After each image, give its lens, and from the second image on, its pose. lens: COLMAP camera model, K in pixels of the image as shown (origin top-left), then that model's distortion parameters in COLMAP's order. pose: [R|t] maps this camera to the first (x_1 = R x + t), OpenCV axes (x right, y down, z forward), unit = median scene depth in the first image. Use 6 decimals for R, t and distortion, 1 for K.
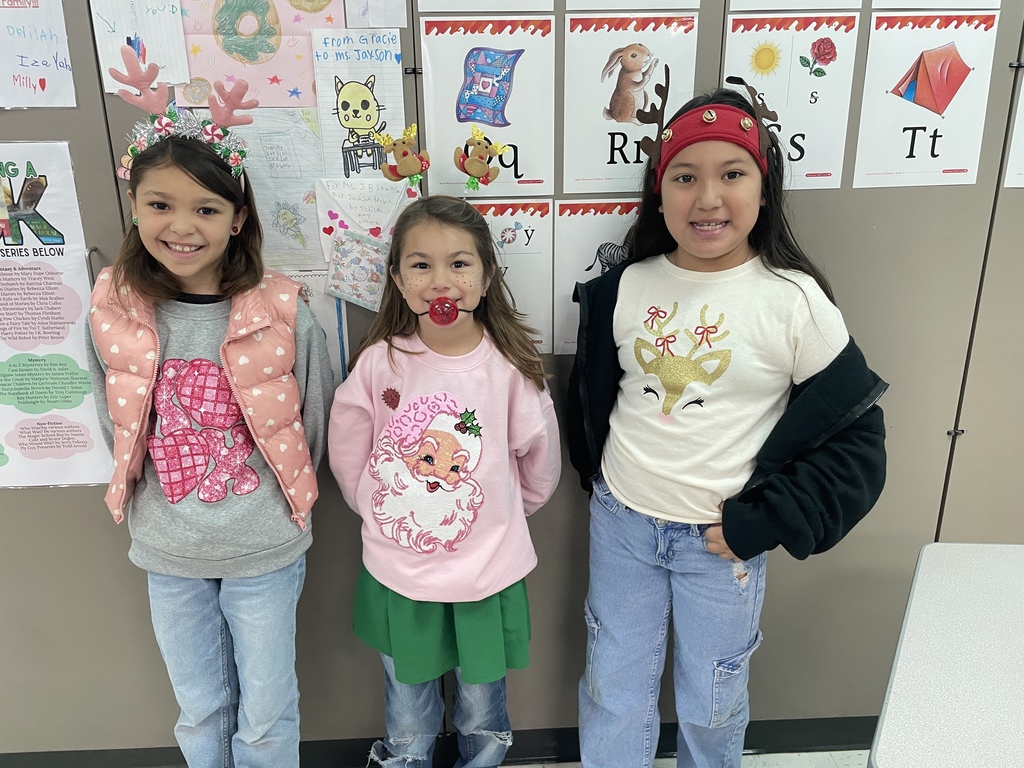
lens RADIAL K [[773.9, 0, 513.9], [0, 773.9, 380.5], [0, 0, 1]] dist [0.068433, -0.050562]
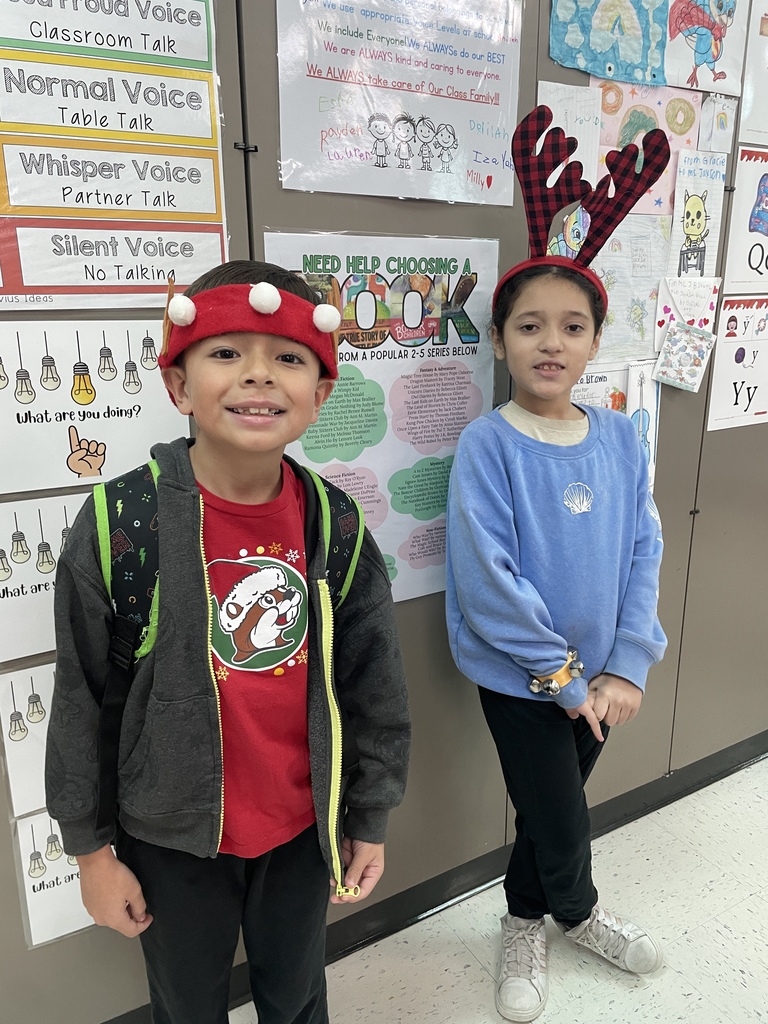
lens RADIAL K [[773.9, 0, 382.1], [0, 773.9, 519.8], [0, 0, 1]] dist [0.068433, -0.050562]
pose [[0.876980, -0.126256, 0.463645, -1.190443], [0.150674, 0.988457, -0.015831, 0.050973], [-0.456294, 0.083743, 0.885880, 0.191263]]
